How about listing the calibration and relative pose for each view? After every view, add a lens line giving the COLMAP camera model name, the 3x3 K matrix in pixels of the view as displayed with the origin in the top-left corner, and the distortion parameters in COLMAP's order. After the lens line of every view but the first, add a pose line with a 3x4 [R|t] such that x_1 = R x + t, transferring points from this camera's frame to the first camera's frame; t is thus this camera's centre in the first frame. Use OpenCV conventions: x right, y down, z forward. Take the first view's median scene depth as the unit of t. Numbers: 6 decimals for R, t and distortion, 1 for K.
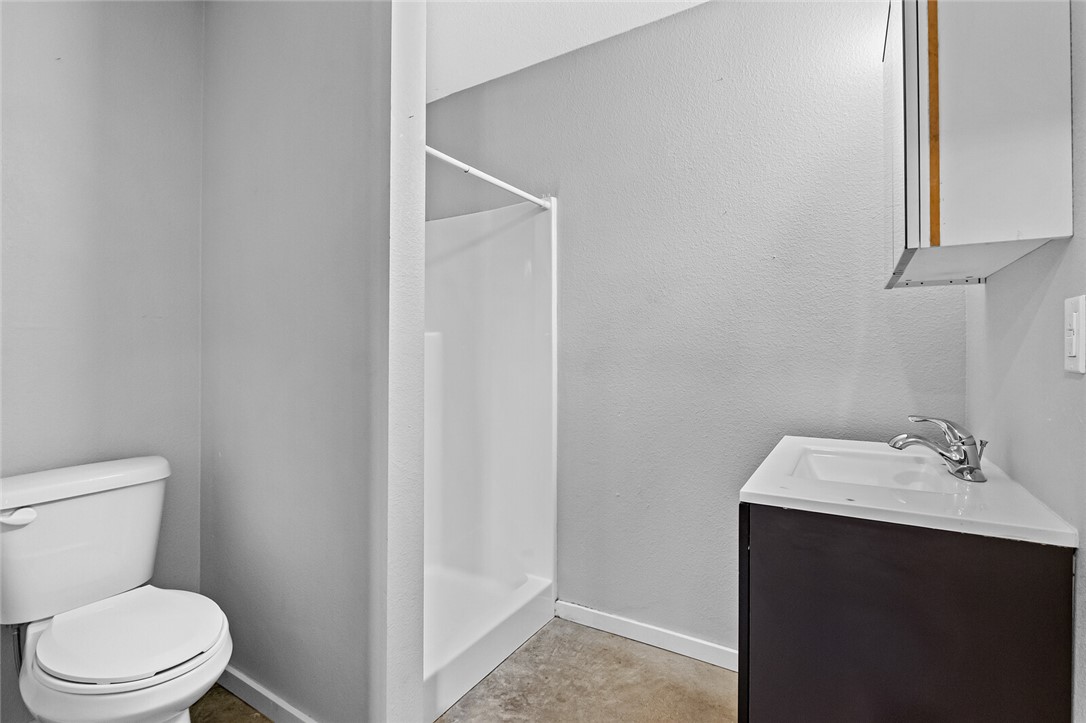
lens RADIAL K [[480.7, 0, 543.8], [0, 480.7, 354.4], [0, 0, 1]] dist [0.002320, -0.000838]
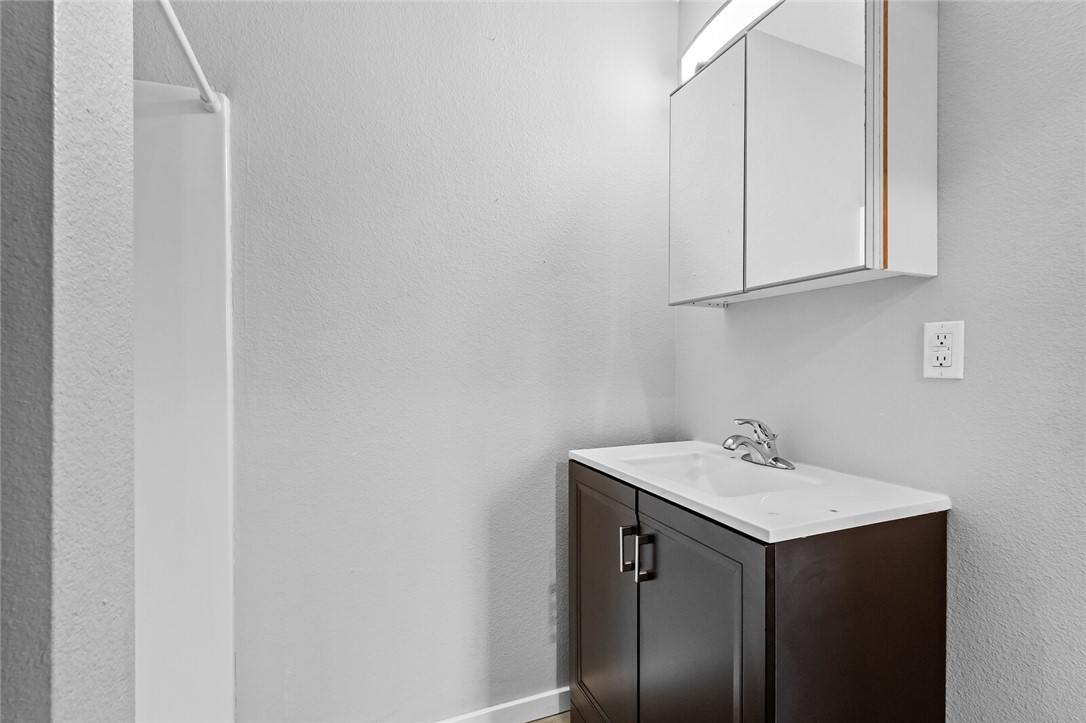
lens RADIAL K [[477.4, 0, 544.0], [0, 477.4, 359.8], [0, 0, 1]] dist [0.008116, -0.000509]
pose [[0.611281, 0.002766, 0.791409, -0.366771], [0.004939, 0.999961, -0.007310, -0.005319], [-0.791398, 0.008377, 0.611243, 0.619250]]
